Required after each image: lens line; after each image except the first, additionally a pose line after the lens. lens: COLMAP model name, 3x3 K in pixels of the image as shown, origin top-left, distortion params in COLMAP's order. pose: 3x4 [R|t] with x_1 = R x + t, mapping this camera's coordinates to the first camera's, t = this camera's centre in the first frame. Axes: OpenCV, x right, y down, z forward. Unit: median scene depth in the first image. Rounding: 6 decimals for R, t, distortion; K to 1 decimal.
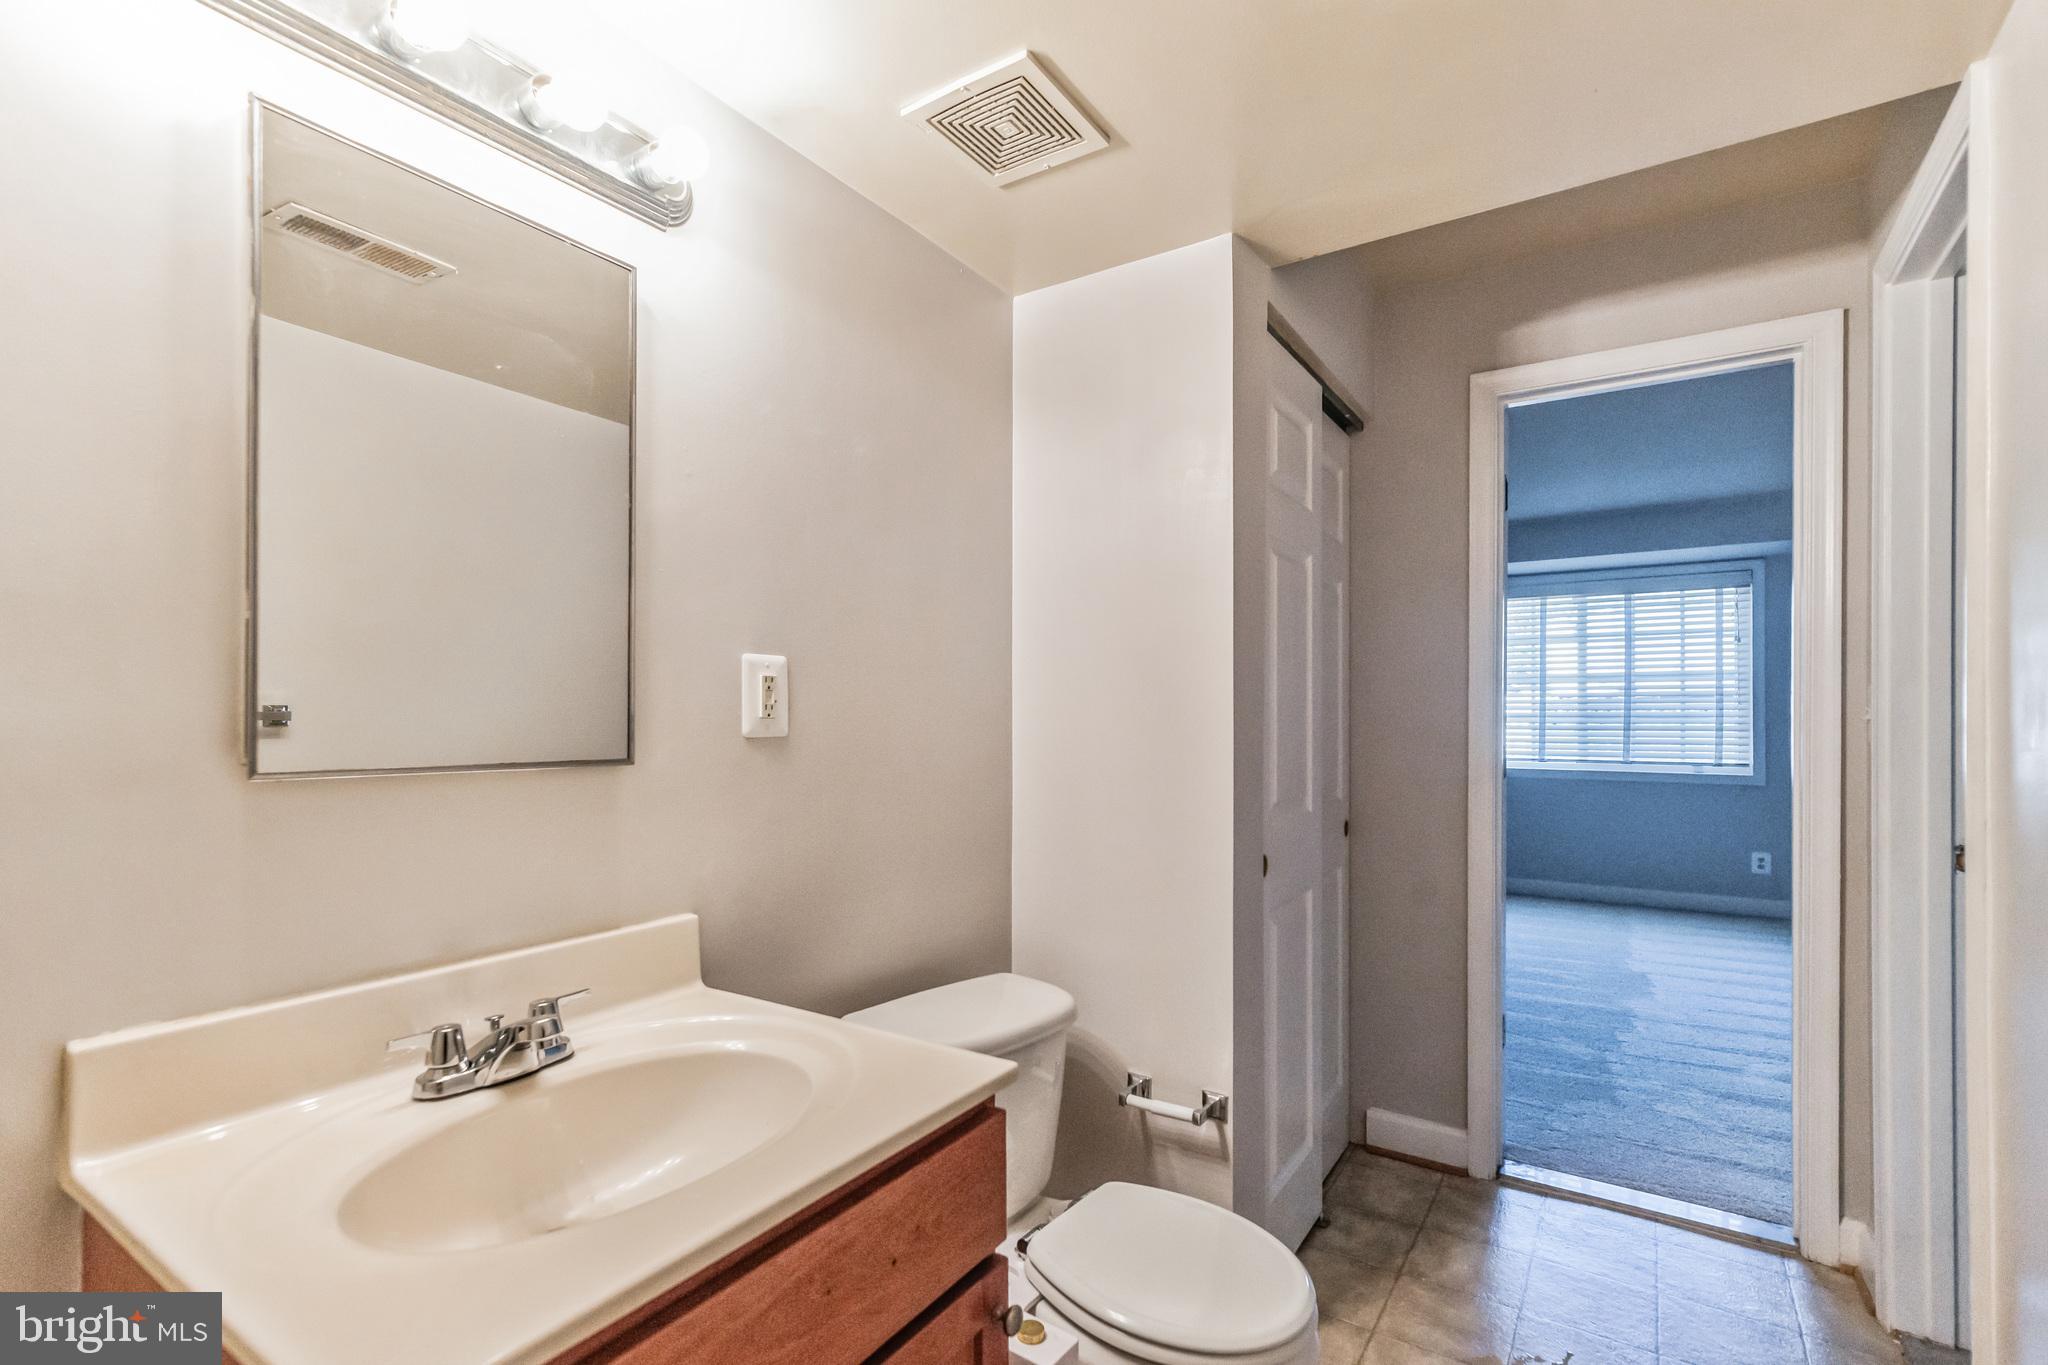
lens RADIAL K [[926.1, 0, 1024.8], [0, 926.1, 713.5], [0, 0, 1]] dist [0.002207, 0.000628]
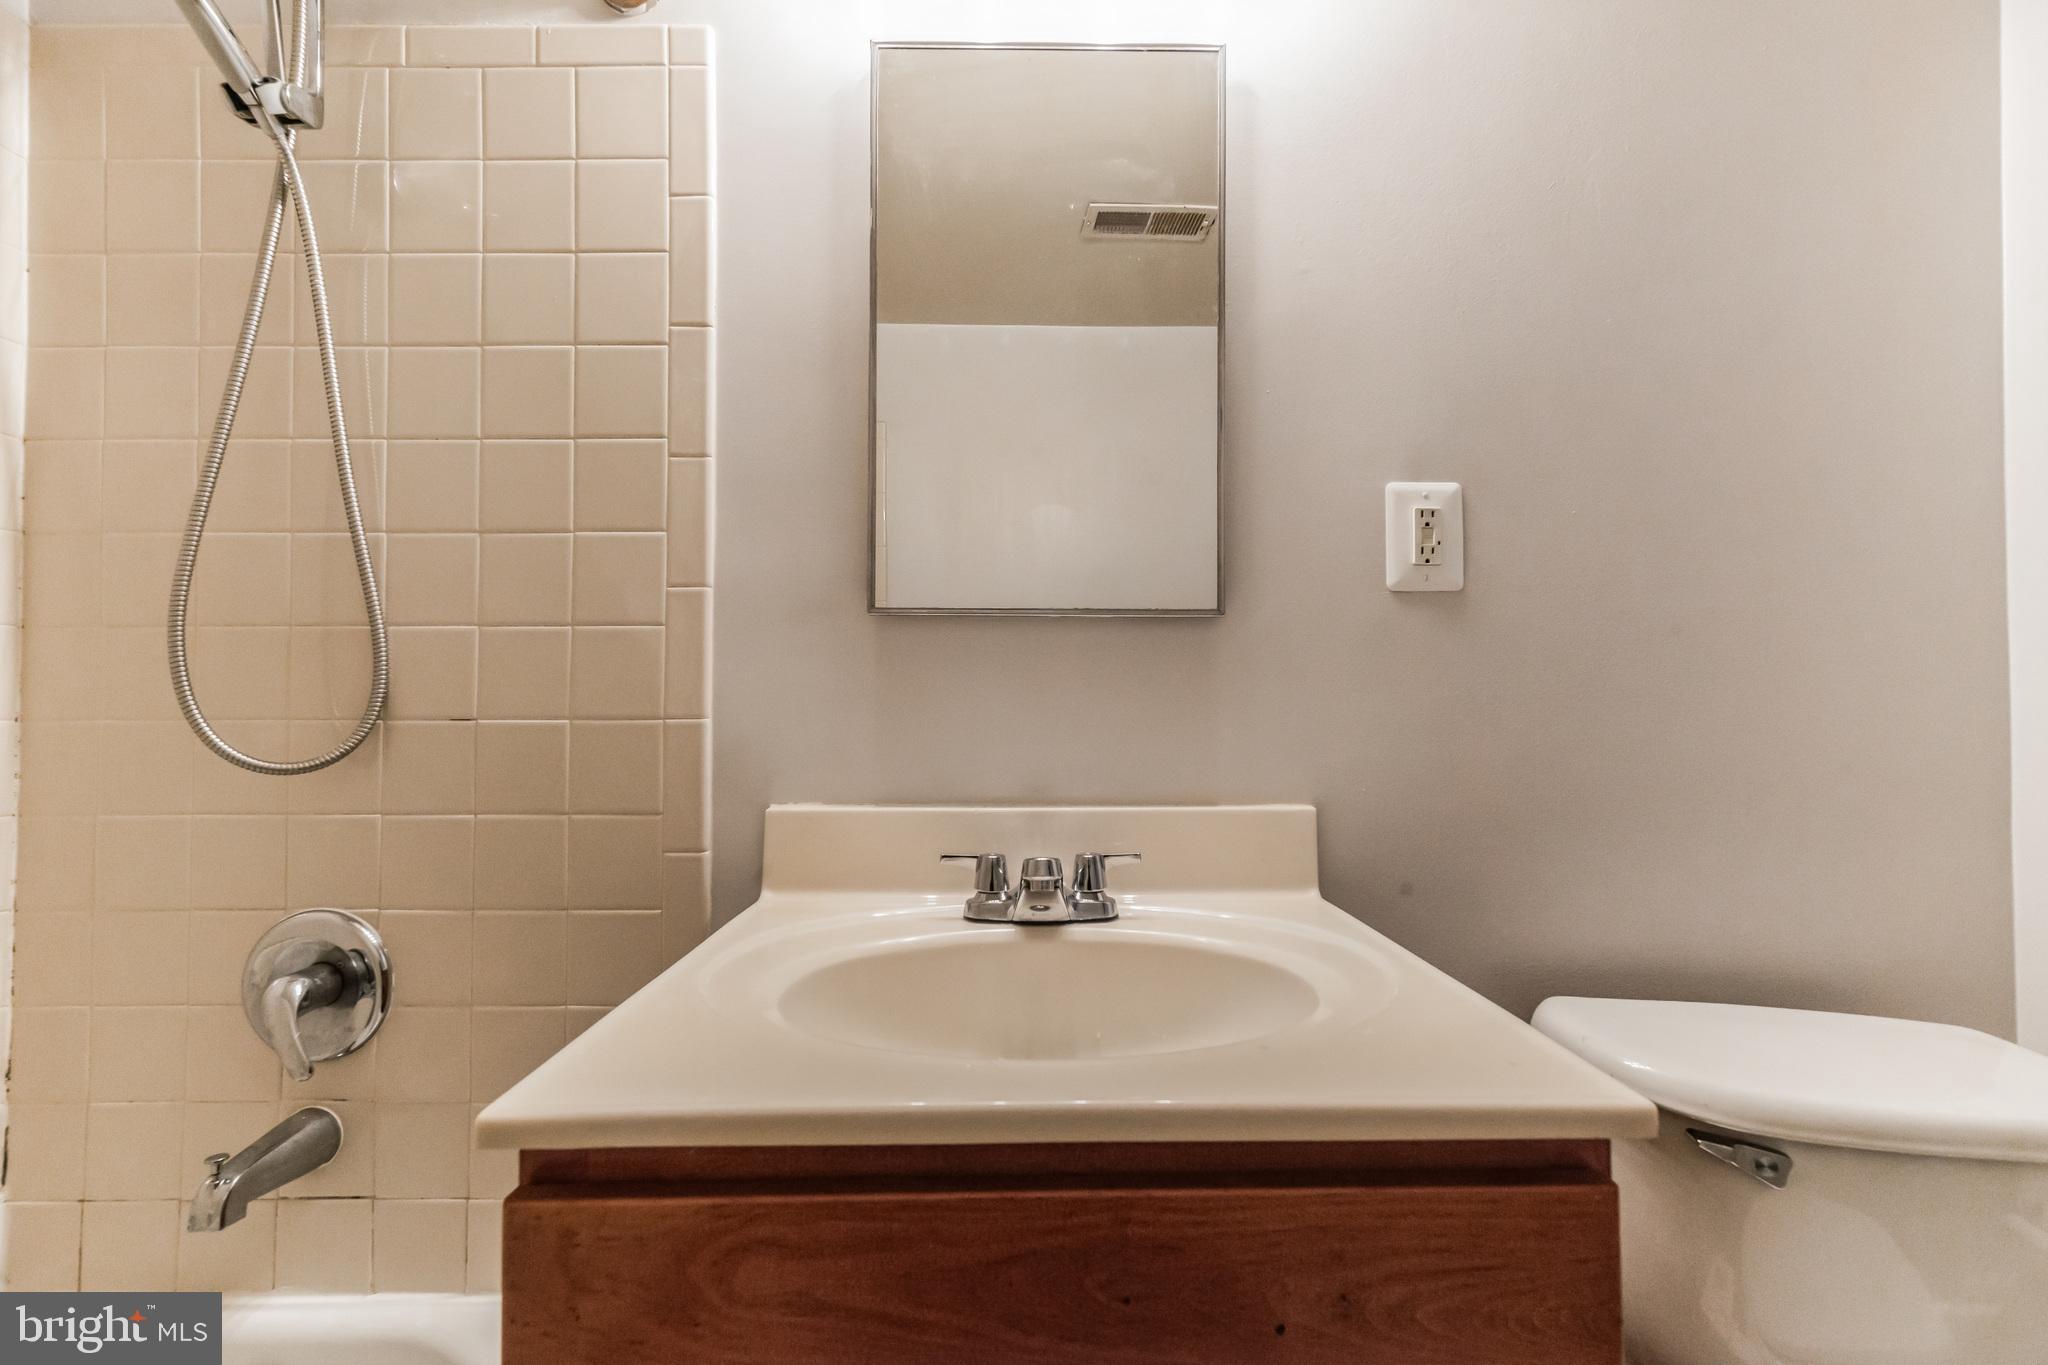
lens RADIAL K [[900.3, 0, 1021.8], [0, 900.3, 689.5], [0, 0, 1]] dist [0.000937, 0.000344]
pose [[0.563374, -0.012322, -0.826110, 0.148201], [0.002923, 0.999912, -0.012921, 0.120802], [0.826197, 0.004864, 0.563361, 0.334170]]
